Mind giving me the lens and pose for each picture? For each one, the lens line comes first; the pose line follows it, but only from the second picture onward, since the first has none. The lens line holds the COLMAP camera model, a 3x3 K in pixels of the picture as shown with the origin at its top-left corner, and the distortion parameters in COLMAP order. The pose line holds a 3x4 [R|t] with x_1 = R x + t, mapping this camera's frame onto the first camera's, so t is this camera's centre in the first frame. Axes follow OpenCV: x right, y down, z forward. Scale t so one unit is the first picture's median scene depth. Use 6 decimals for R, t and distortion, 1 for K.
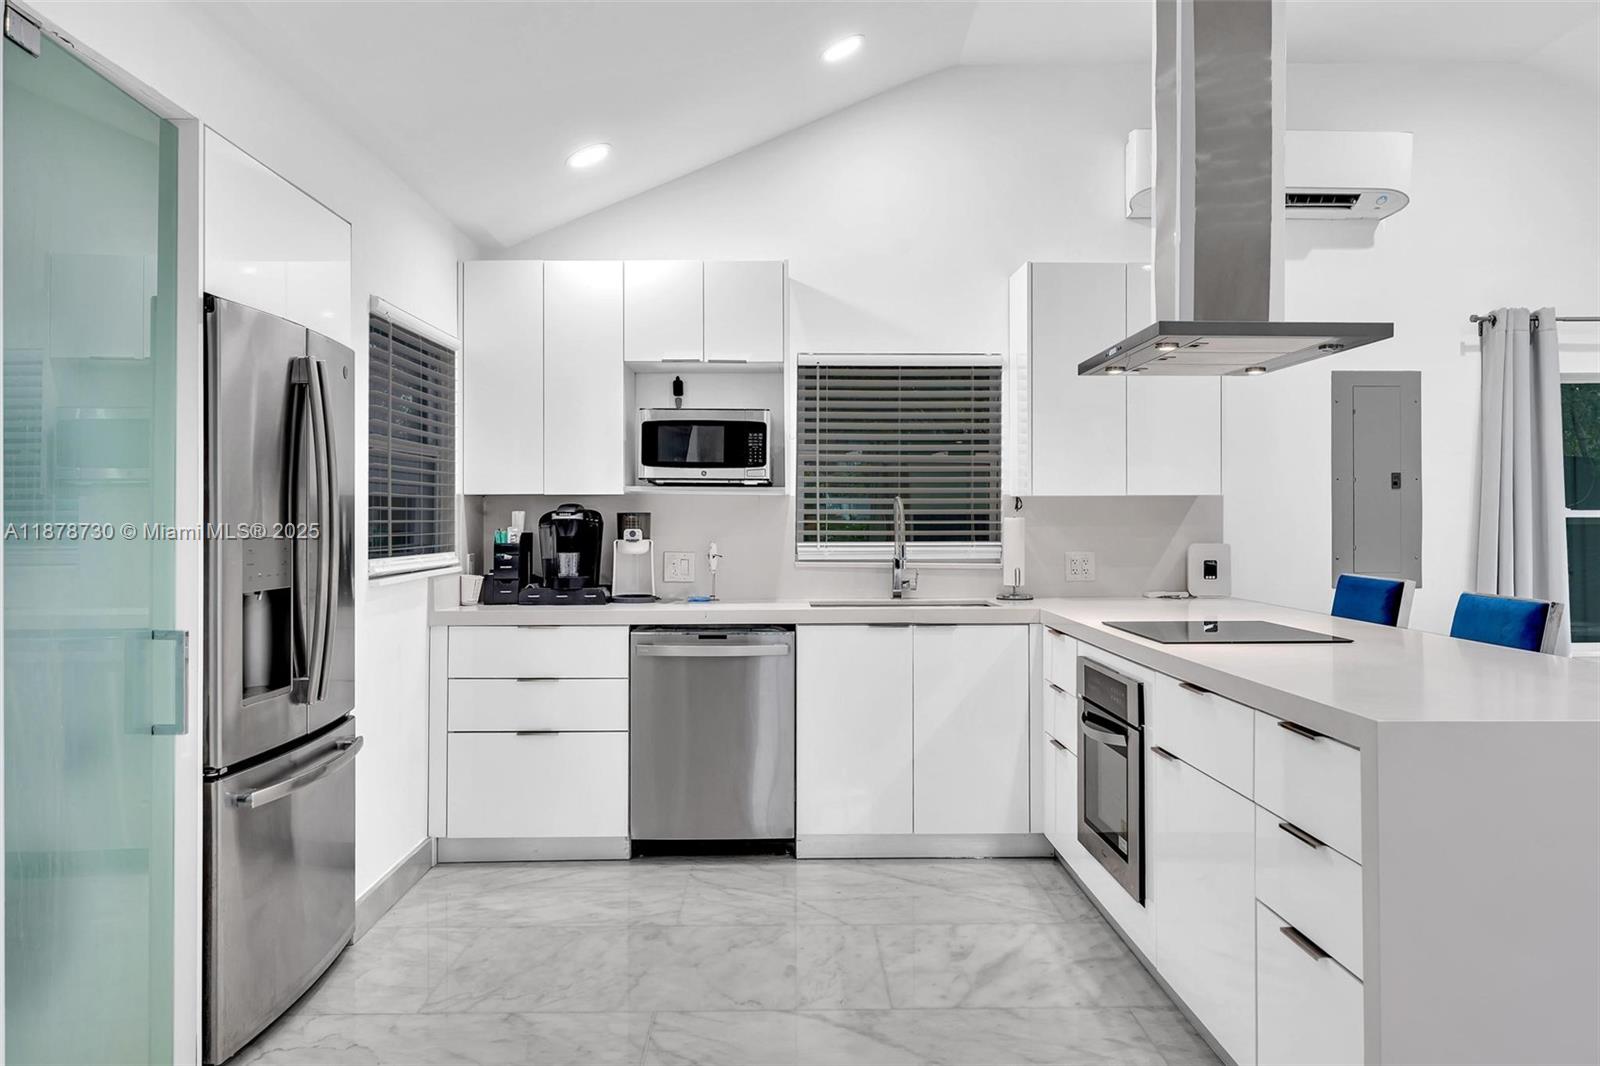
lens RADIAL K [[1154.2, 0, 807.3], [0, 1154.2, 510.9], [0, 0, 1]] dist [0.000954, 0.001800]
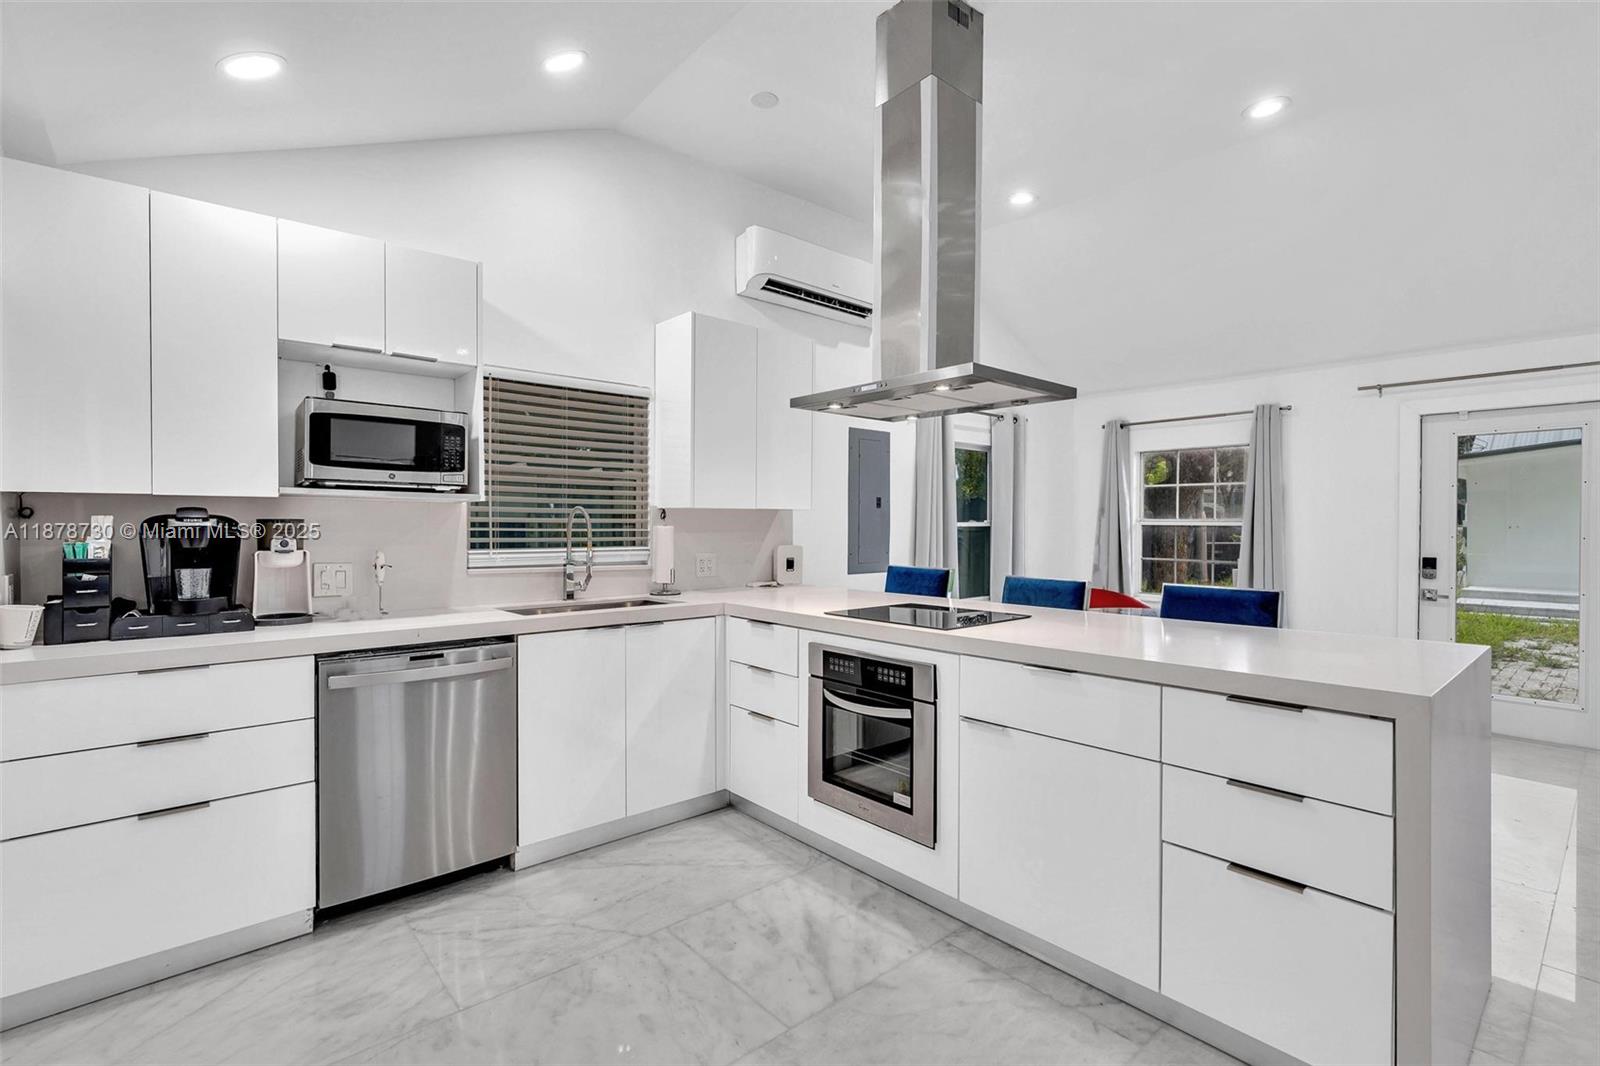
lens RADIAL K [[730.5, 0, 800.0], [0, 730.5, 533.0], [0, 0, 1]] dist [-0.002476, 0.000428]
pose [[0.767303, -0.003433, 0.641276, -0.209504], [-0.006972, 0.999882, 0.013694, 0.001955], [-0.641247, -0.014979, 0.767188, 0.350739]]
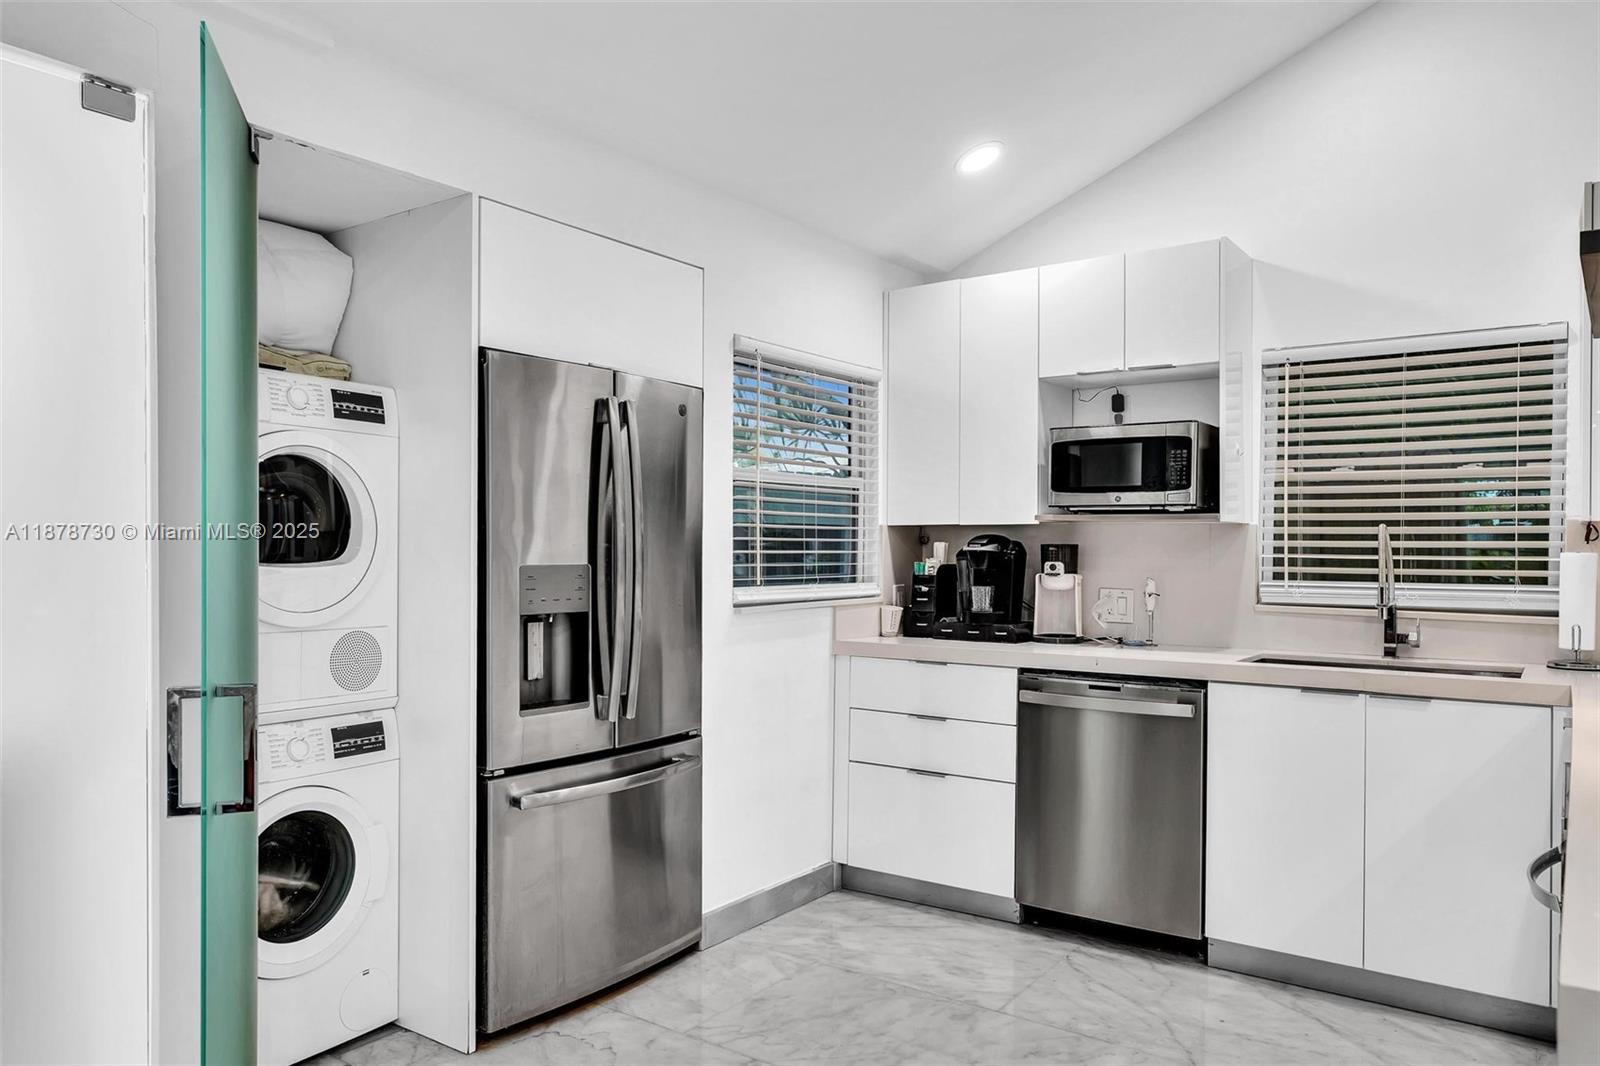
lens RADIAL K [[1109.5, 0, 795.2], [0, 1109.5, 554.7], [0, 0, 1]] dist [-0.001065, 0.001699]
pose [[0.799469, 0.009280, -0.600636, 0.216001], [-0.002548, 0.999924, 0.012058, -0.000012], [0.600702, -0.008109, 0.799432, 0.184569]]
